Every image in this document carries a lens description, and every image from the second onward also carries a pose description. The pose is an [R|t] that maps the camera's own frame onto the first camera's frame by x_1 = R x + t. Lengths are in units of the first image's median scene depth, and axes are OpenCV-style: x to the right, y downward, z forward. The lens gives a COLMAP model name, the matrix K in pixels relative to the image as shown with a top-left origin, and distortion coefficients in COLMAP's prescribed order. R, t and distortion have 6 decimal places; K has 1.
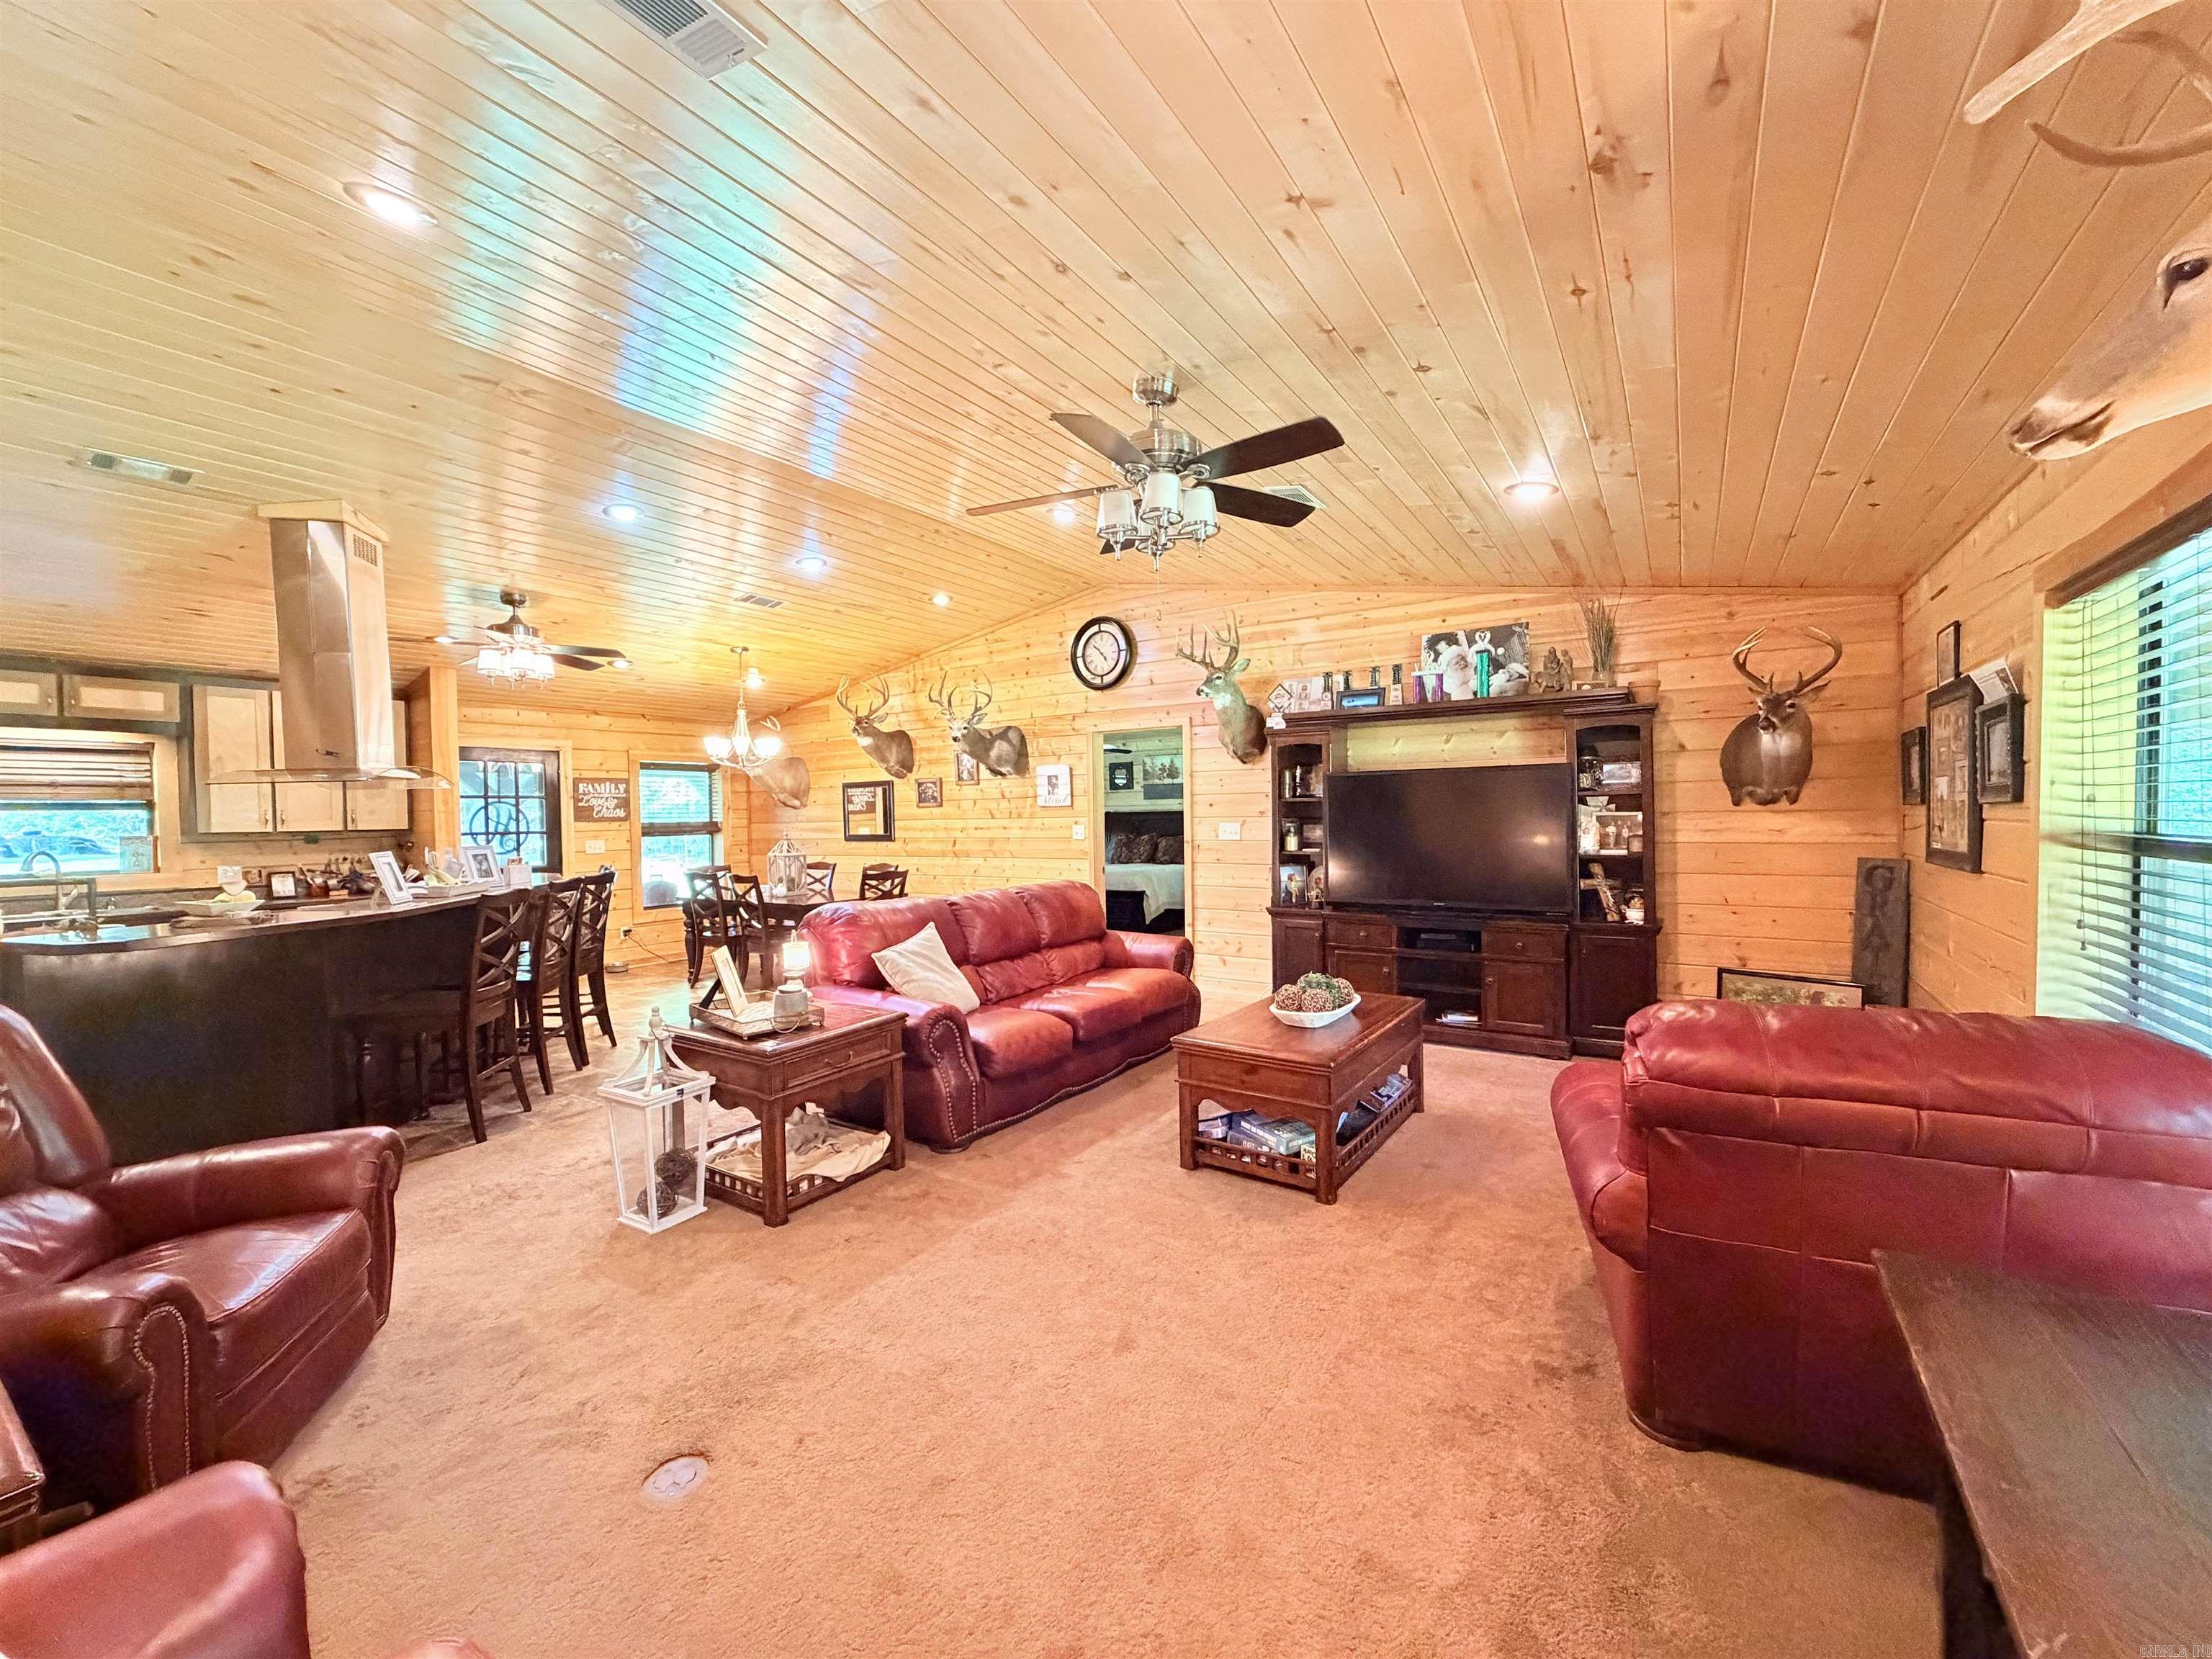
lens RADIAL K [[886.9, 0, 1105.5], [0, 886.9, 829.2], [0, 0, 1]] dist [-0.000227, 0.000000]
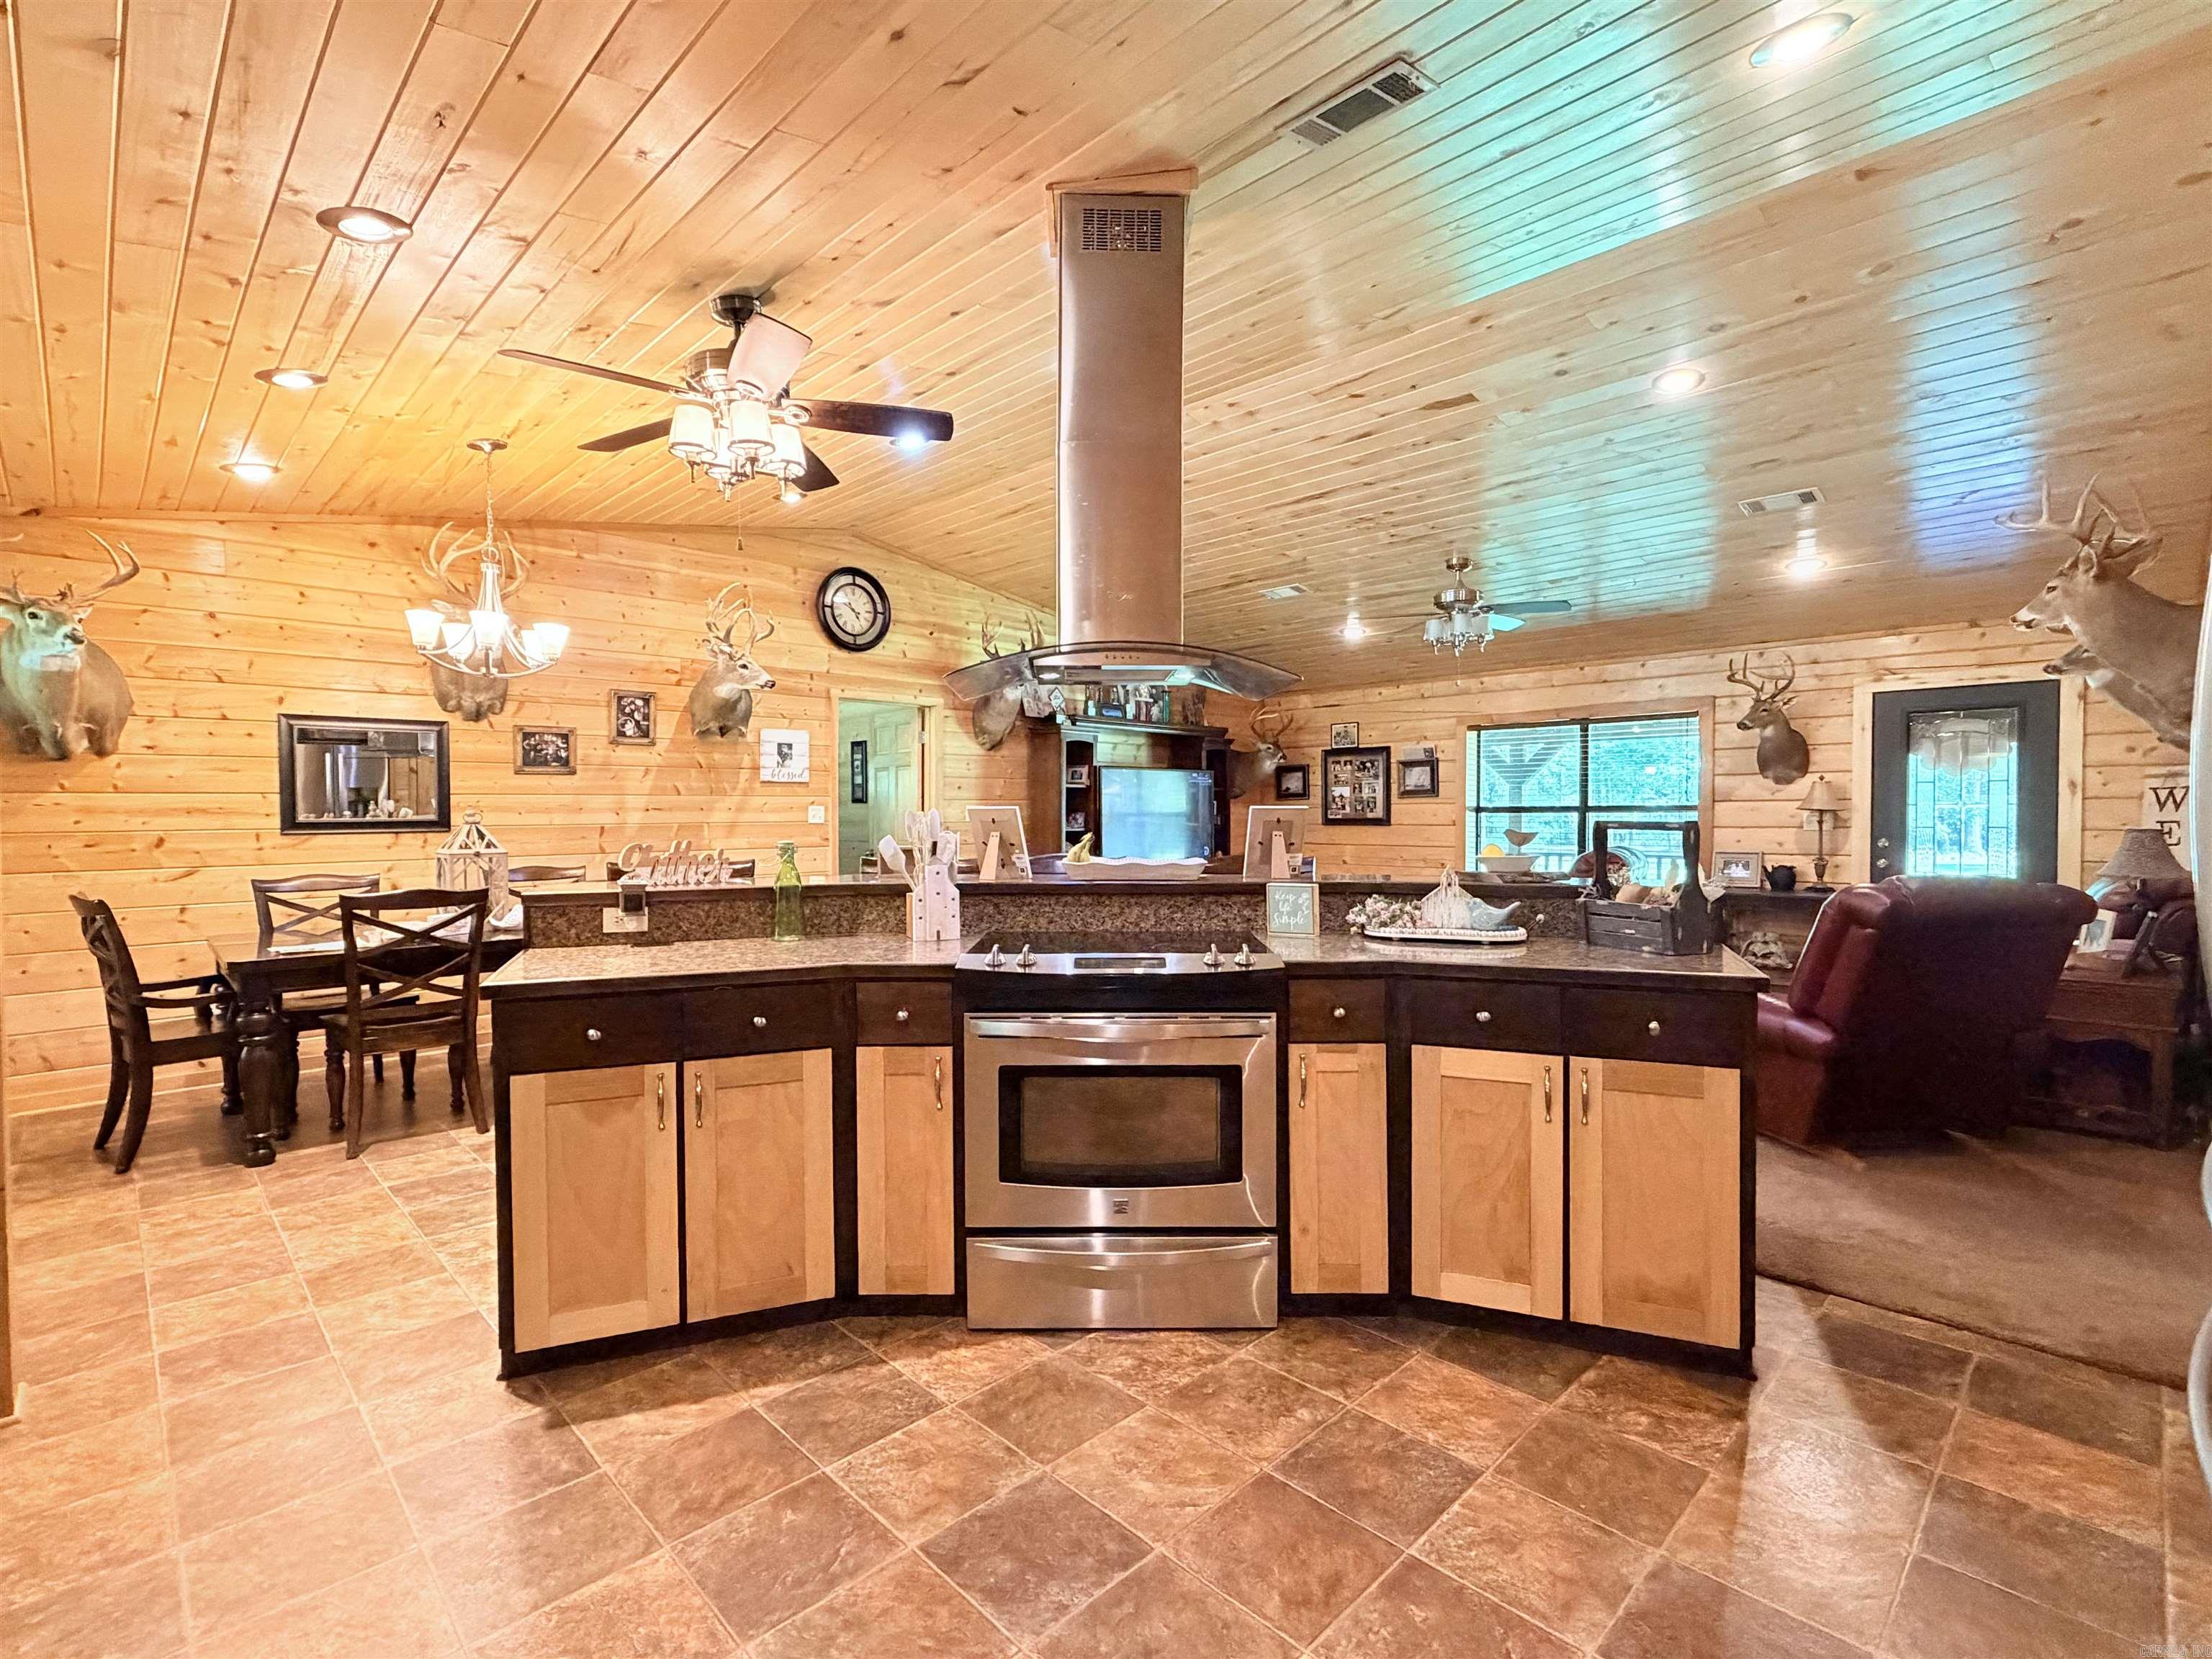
lens RADIAL K [[1027.4, 0, 1107.8], [0, 1027.4, 833.1], [0, 0, 1]] dist [0.000091, -0.000317]
pose [[0.209992, 0.001744, 0.977701, -0.879957], [0.022271, 0.999730, -0.006566, 0.031383], [-0.977449, 0.023153, 0.209897, 0.518874]]
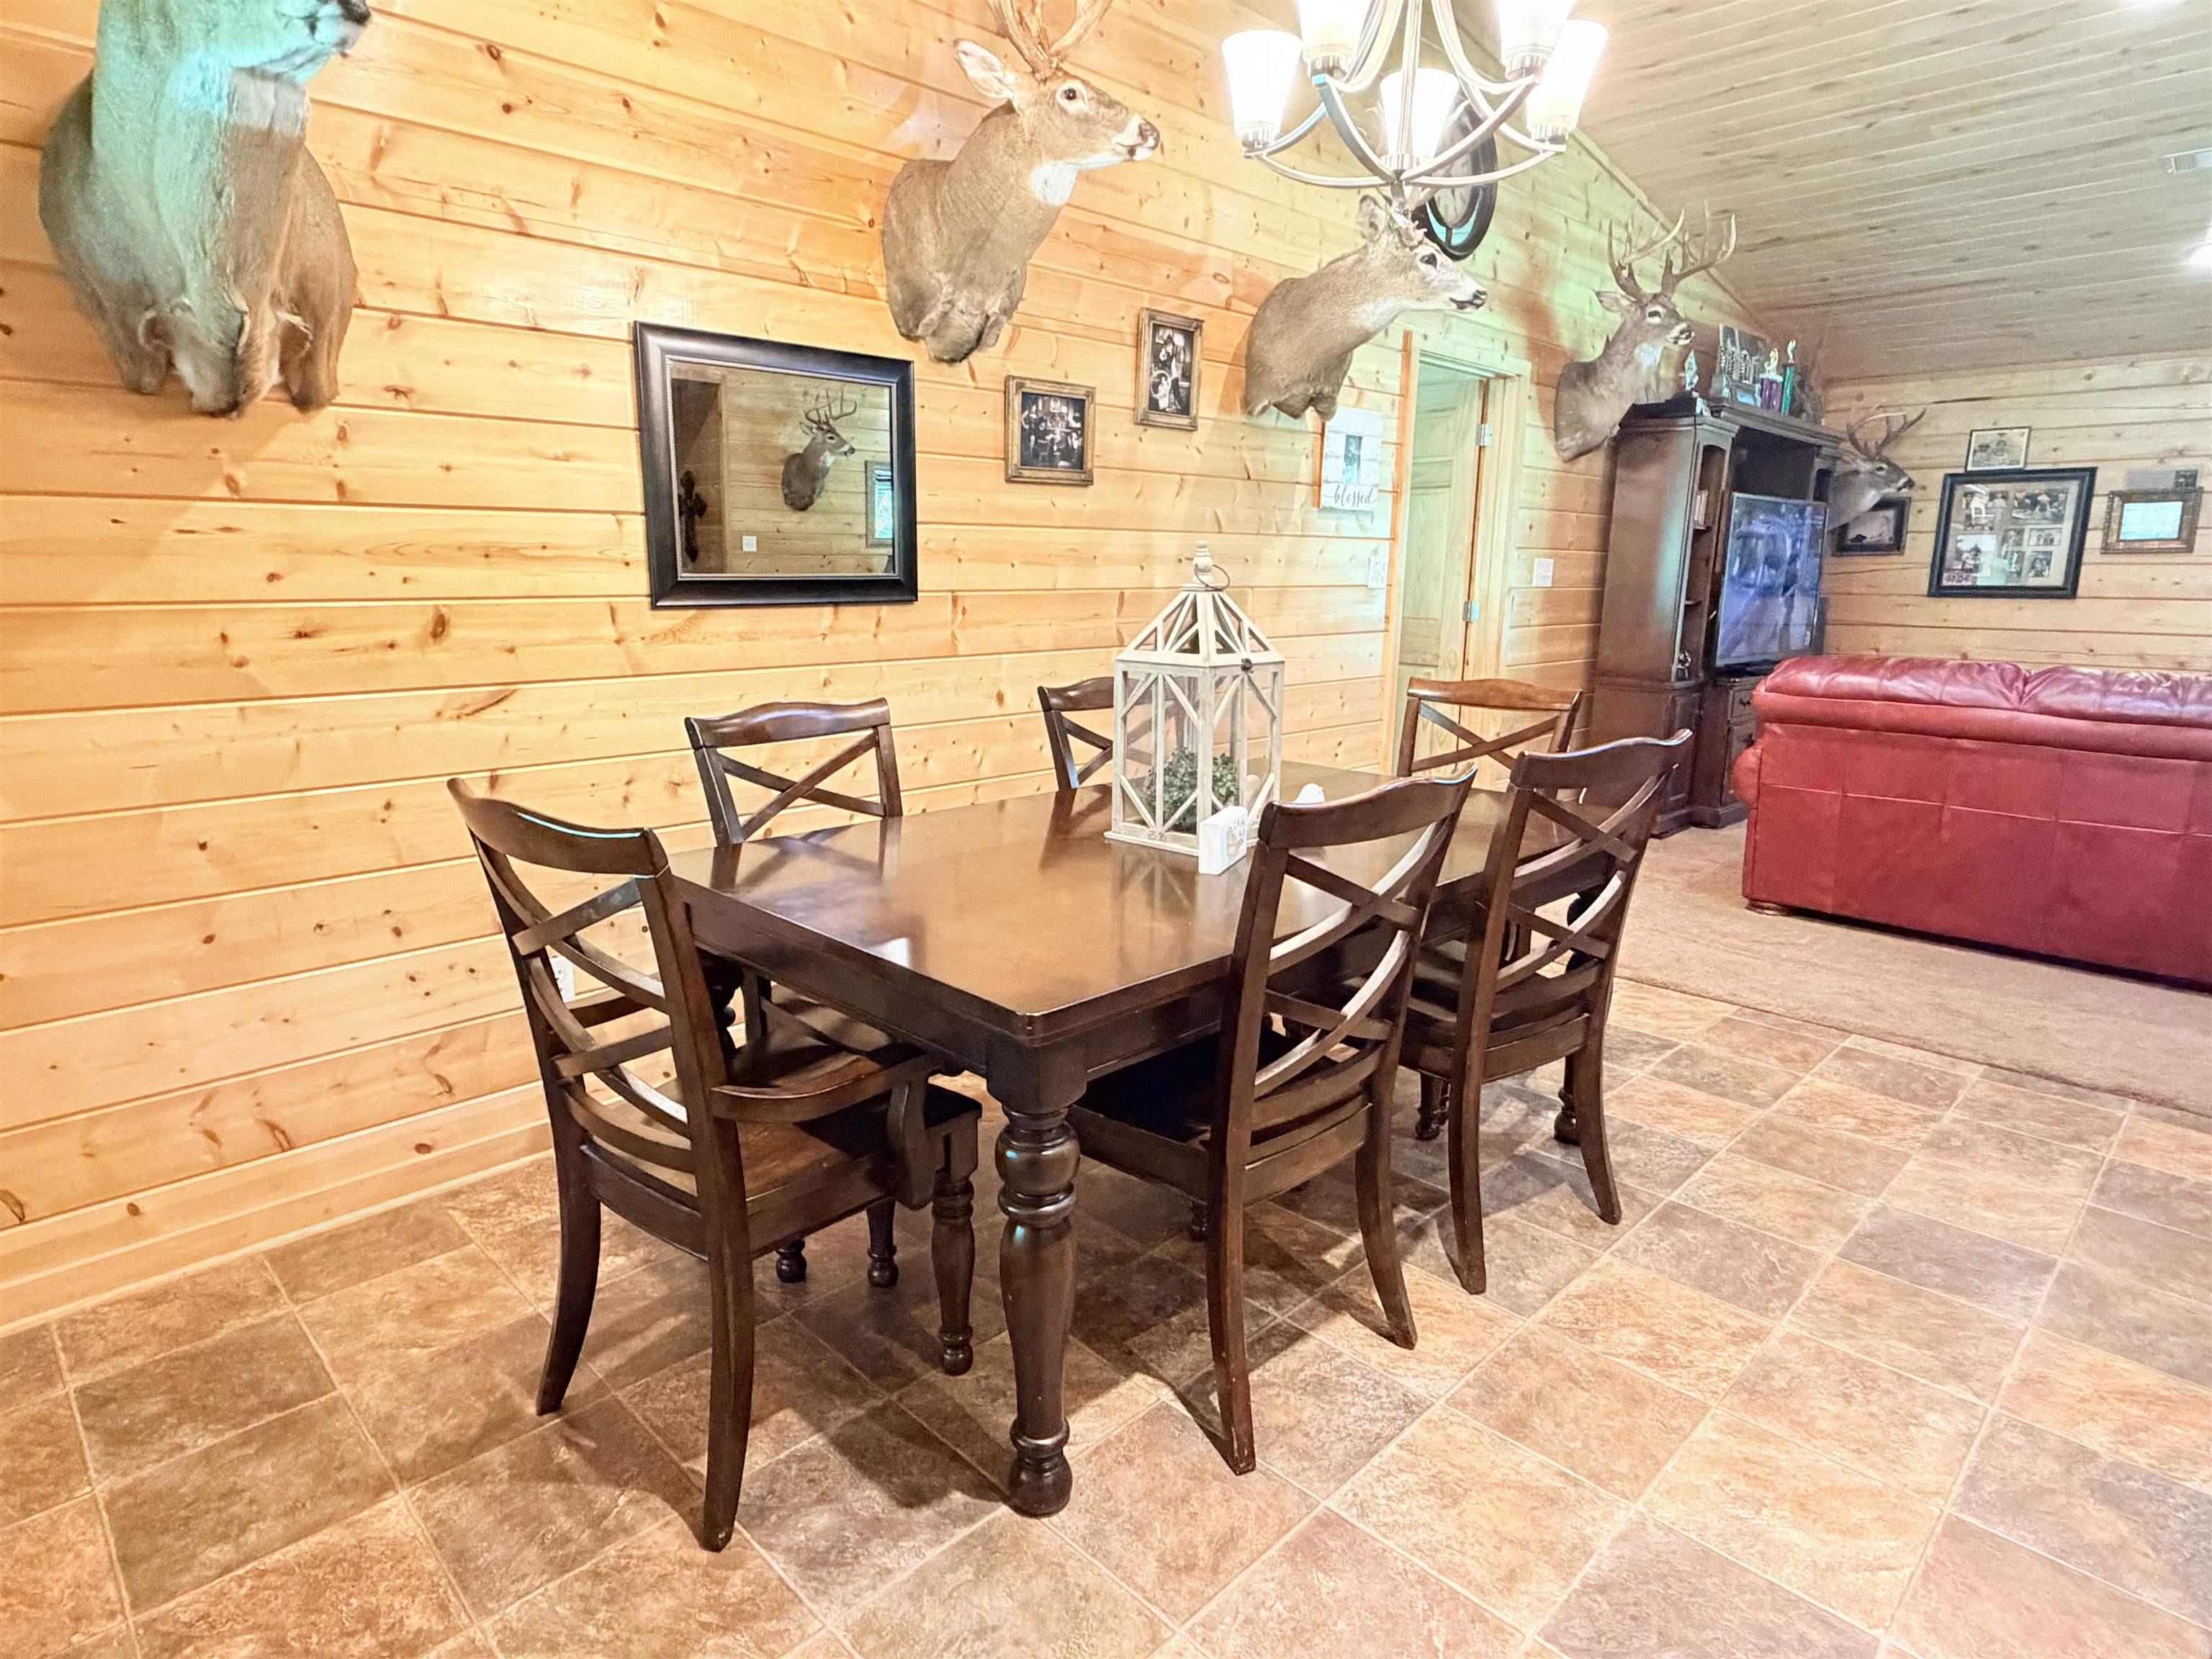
lens RADIAL K [[1236.7, 0, 1098.9], [0, 1236.7, 836.6], [0, 0, 1]] dist [0.000594, -0.000872]
pose [[0.208886, -0.183117, 0.960643, -0.674099], [0.011843, 0.982714, 0.184750, 0.016449], [-0.977868, -0.027215, 0.207444, 0.974729]]
